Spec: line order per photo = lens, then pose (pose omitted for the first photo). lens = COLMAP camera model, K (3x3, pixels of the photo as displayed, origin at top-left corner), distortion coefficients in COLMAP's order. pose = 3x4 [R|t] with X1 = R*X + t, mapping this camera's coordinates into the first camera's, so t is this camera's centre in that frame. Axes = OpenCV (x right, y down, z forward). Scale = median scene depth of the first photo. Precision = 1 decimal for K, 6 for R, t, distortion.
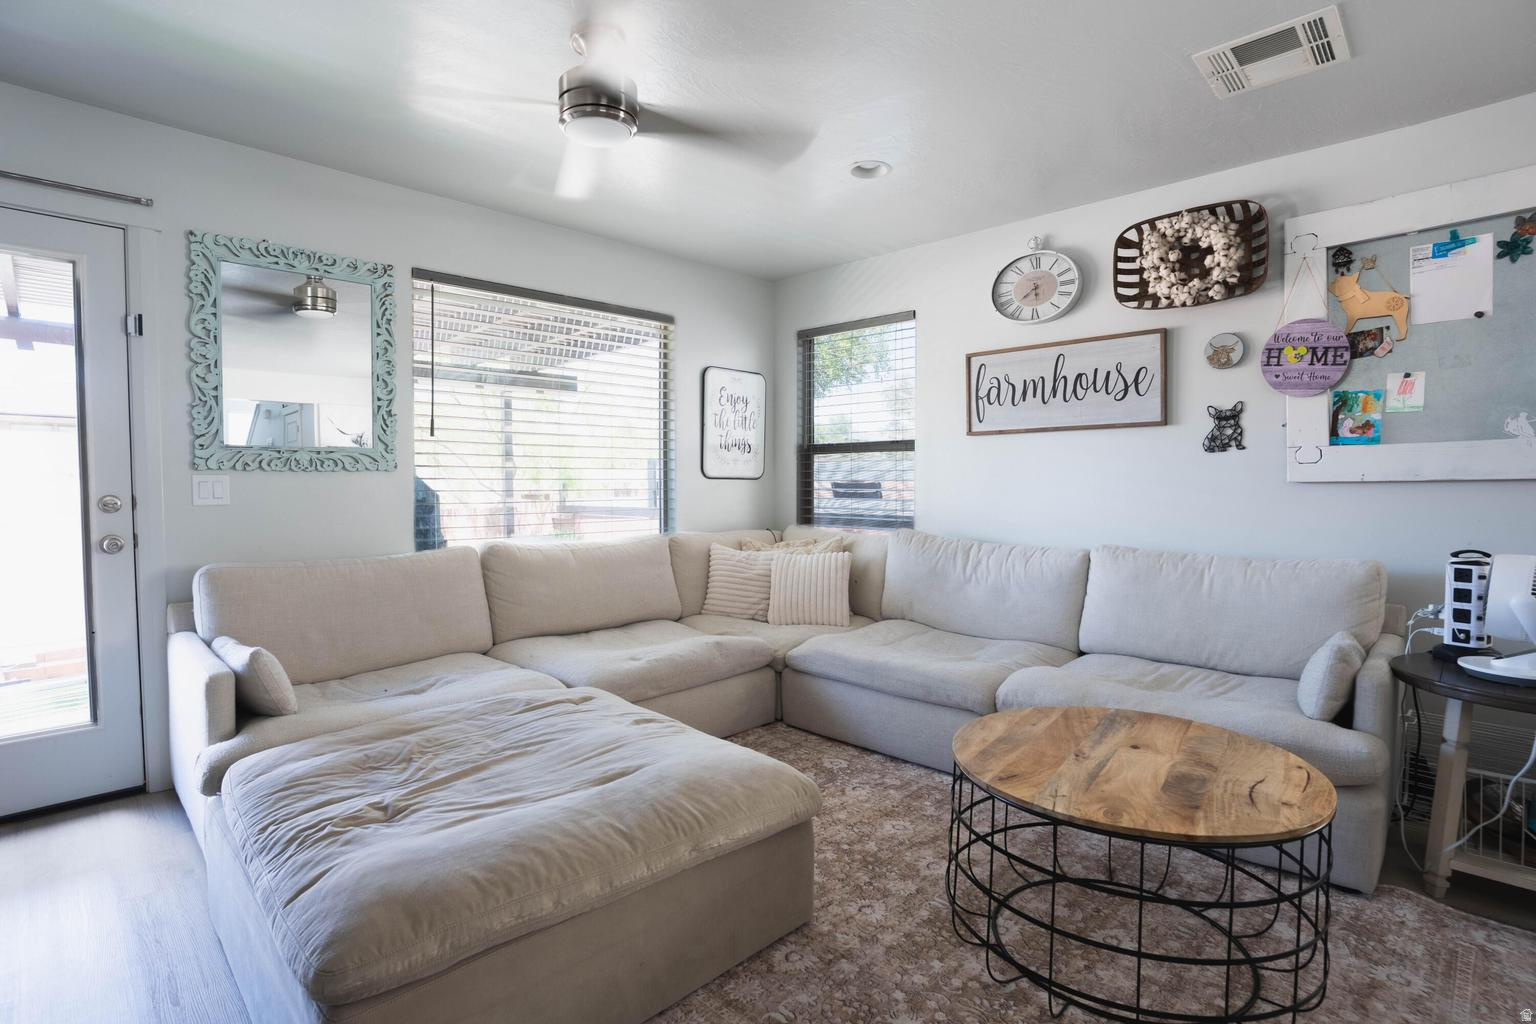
lens RADIAL K [[751.5, 0, 763.5], [0, 751.5, 514.1], [0, 0, 1]] dist [-0.048536, 0.016773]
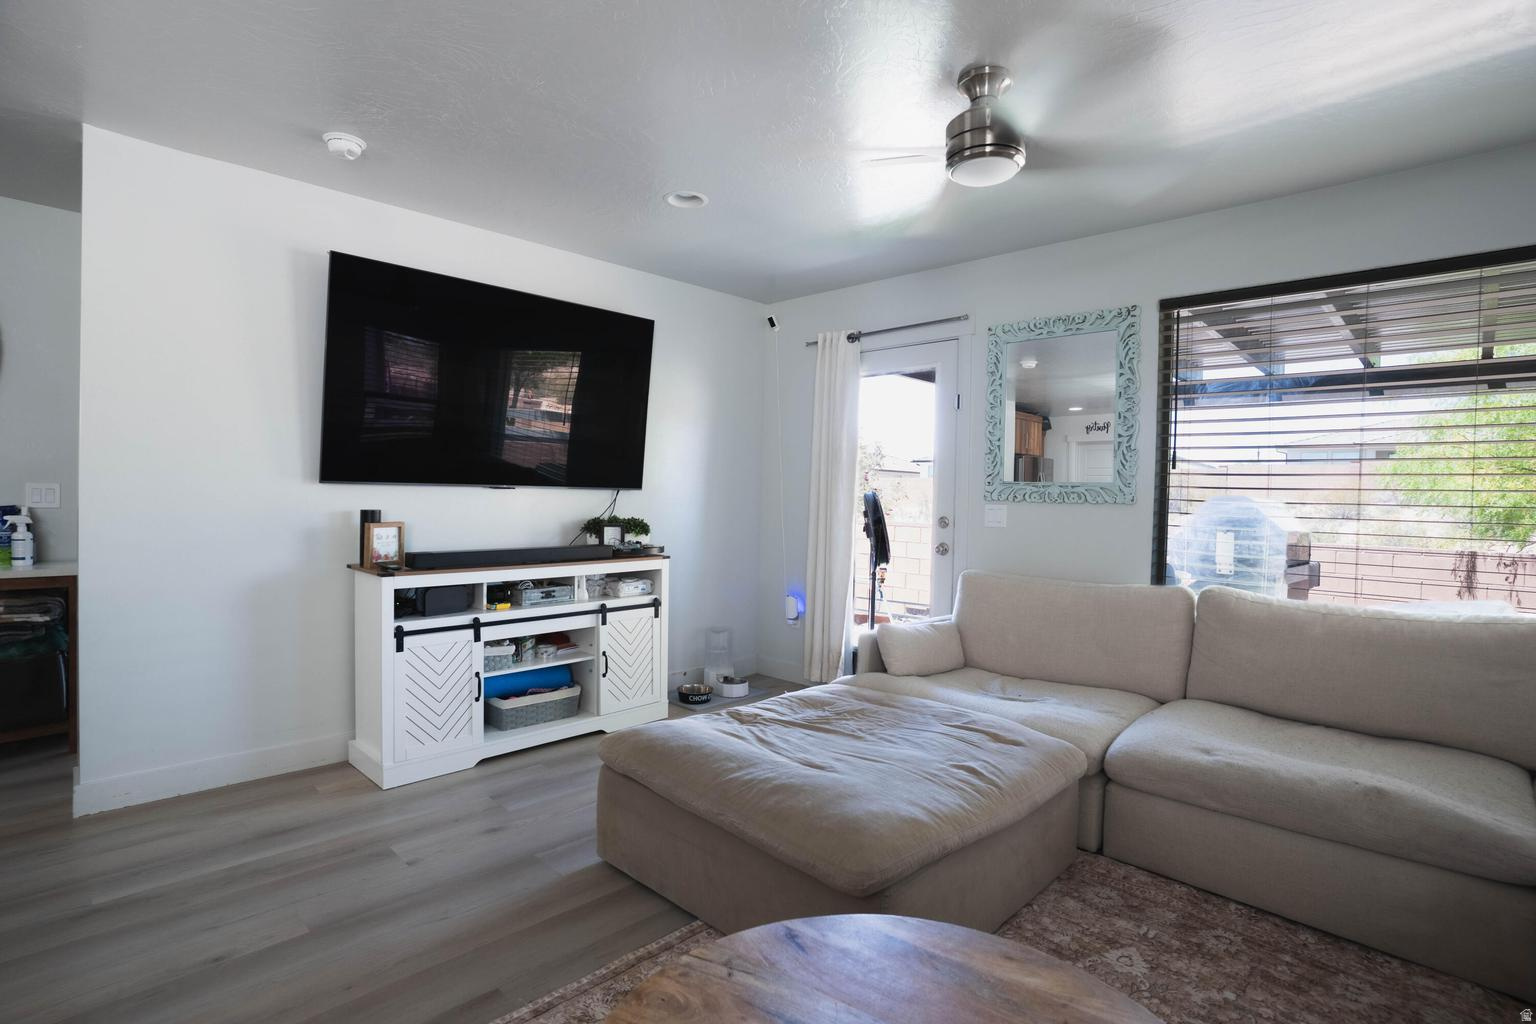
lens RADIAL K [[751.5, 0, 754.7], [0, 751.5, 515.0], [0, 0, 1]] dist [-0.048536, 0.016773]
pose [[0.019090, 0.032447, -0.999291, 0.648669], [-0.062653, 0.997548, 0.031193, -0.052116], [0.997853, 0.062013, 0.021076, 0.568360]]
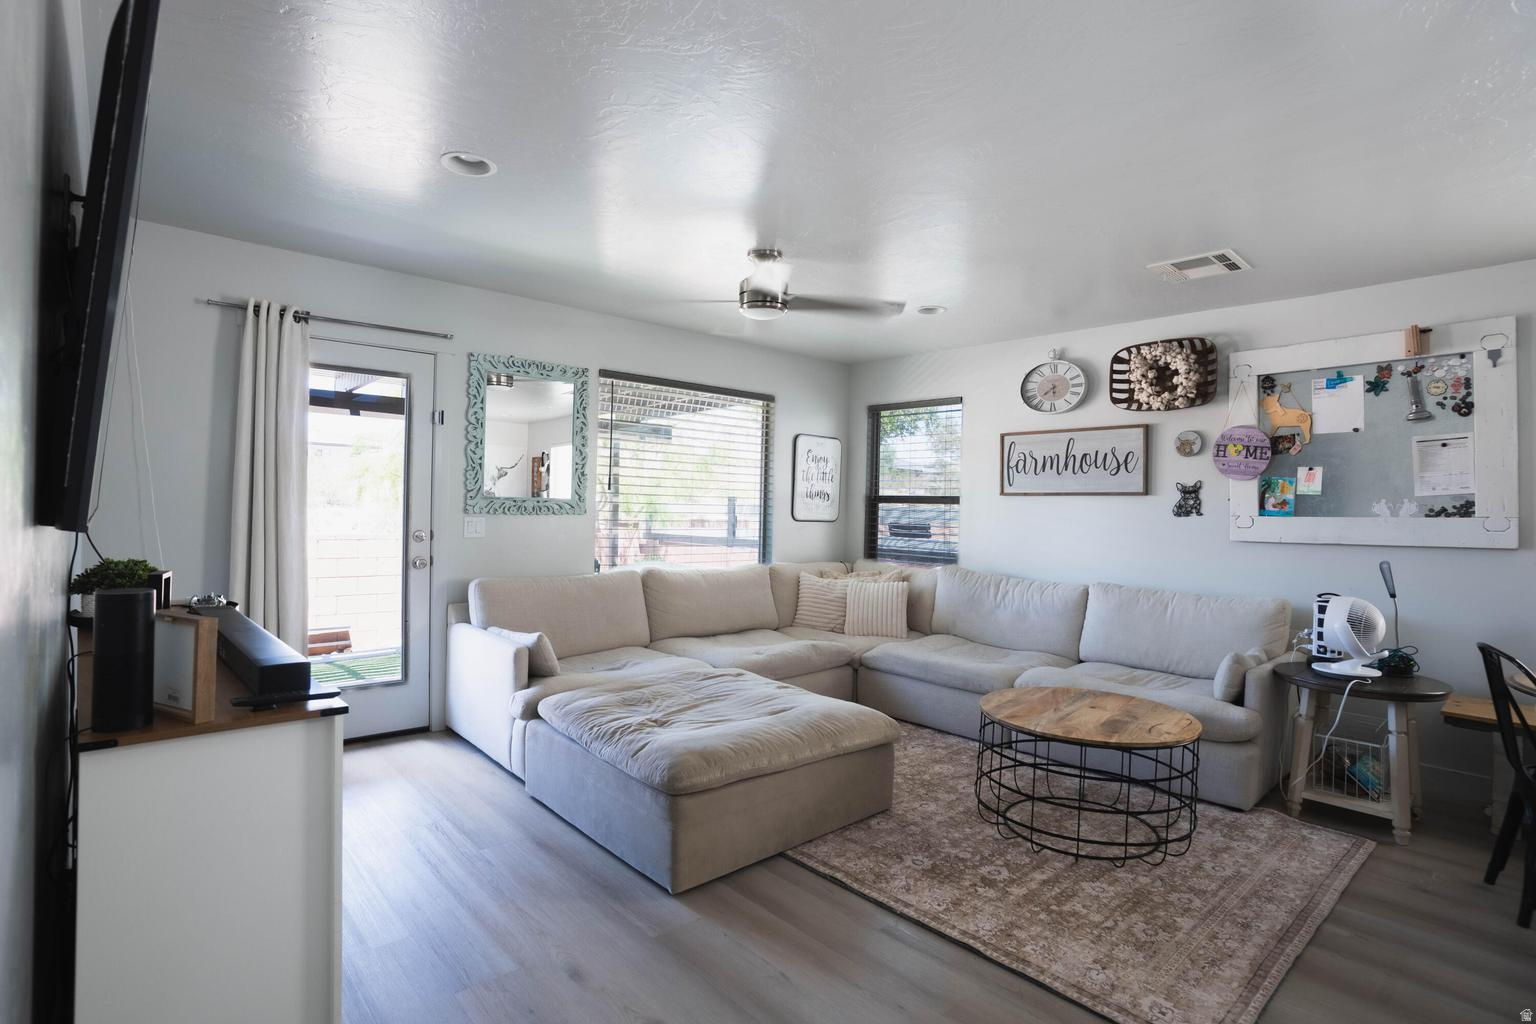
lens RADIAL K [[751.5, 0, 765.4], [0, 751.5, 508.8], [0, 0, 1]] dist [-0.048536, 0.016773]
pose [[0.998282, 0.024519, -0.053214, -0.100482], [-0.026605, 0.998891, -0.038855, -0.029001], [0.052202, 0.040204, 0.997827, -0.483617]]
